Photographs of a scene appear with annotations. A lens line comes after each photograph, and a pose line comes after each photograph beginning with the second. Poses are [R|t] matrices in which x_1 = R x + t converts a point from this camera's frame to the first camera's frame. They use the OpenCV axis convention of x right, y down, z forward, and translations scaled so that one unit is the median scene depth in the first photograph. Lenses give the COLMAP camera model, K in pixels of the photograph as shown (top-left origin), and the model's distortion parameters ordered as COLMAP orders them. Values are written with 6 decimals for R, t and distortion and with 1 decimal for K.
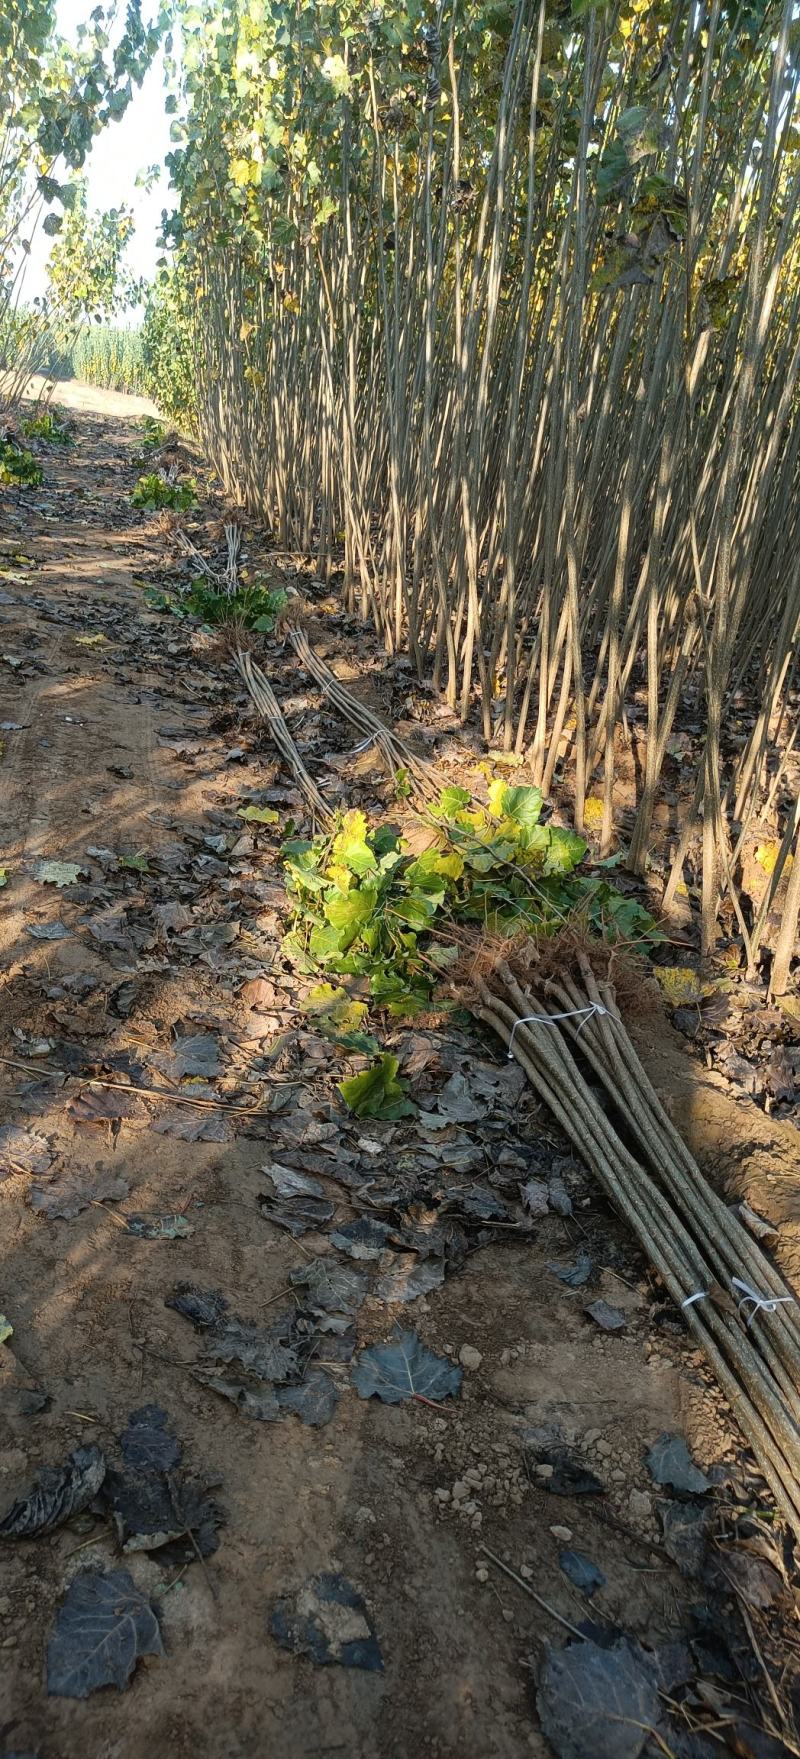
lens RADIAL K [[1495.2, 0, 400.0], [0, 1495.2, 879.5], [0, 0, 1]] dist [0.046198, -0.011236]
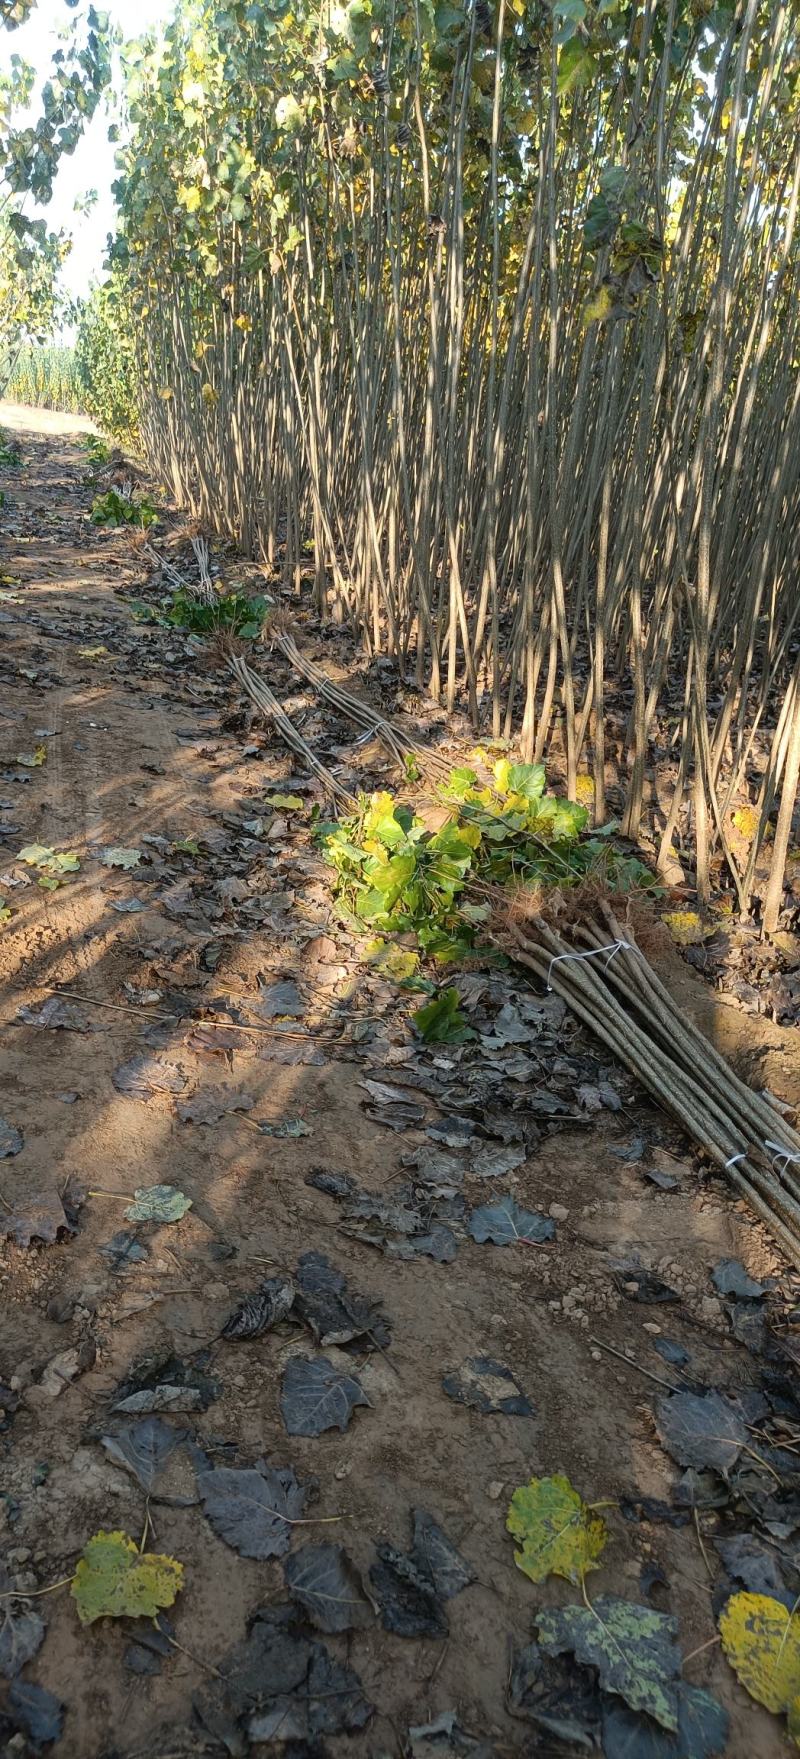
lens RADIAL K [[1575.1, 0, 377.6], [0, 1575.1, 874.3], [0, 0, 1]] dist [0.052596, -0.005159]
pose [[0.998083, -0.048621, 0.038290, -0.103527], [0.049257, 0.998660, -0.015860, 0.043979], [-0.037467, 0.017716, 0.999141, -0.214134]]
